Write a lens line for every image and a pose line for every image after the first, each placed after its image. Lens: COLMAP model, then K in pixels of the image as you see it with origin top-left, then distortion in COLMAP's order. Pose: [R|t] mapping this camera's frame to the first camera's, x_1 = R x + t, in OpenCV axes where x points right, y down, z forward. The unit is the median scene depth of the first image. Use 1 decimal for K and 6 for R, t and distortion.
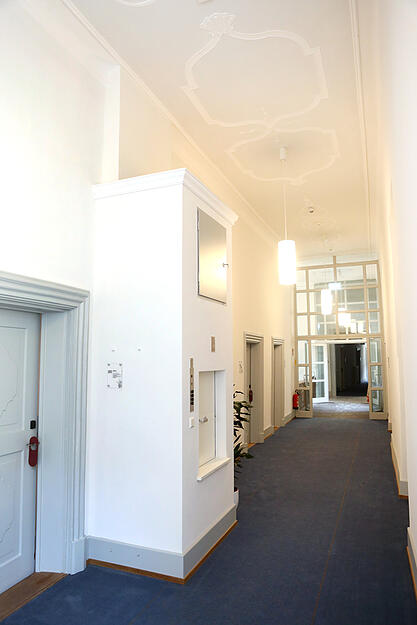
lens RADIAL K [[429.0, 0, 208.5], [0, 429.0, 312.5], [0, 0, 1]] dist [-0.072091, 0.001277]
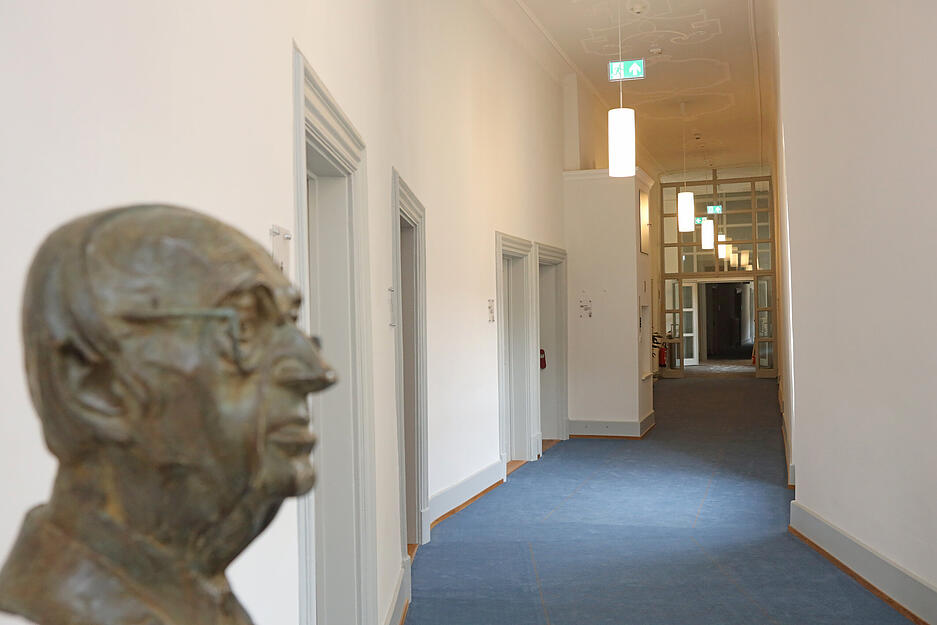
lens RADIAL K [[919.4, 0, 468.5], [0, 919.4, 312.5], [0, 0, 1]] dist [-0.016138, -0.006221]
pose [[0.998249, -0.014652, 0.057306, -0.232344], [0.008613, 0.994515, 0.104243, -0.049549], [-0.058519, -0.103567, 0.992899, -0.609024]]
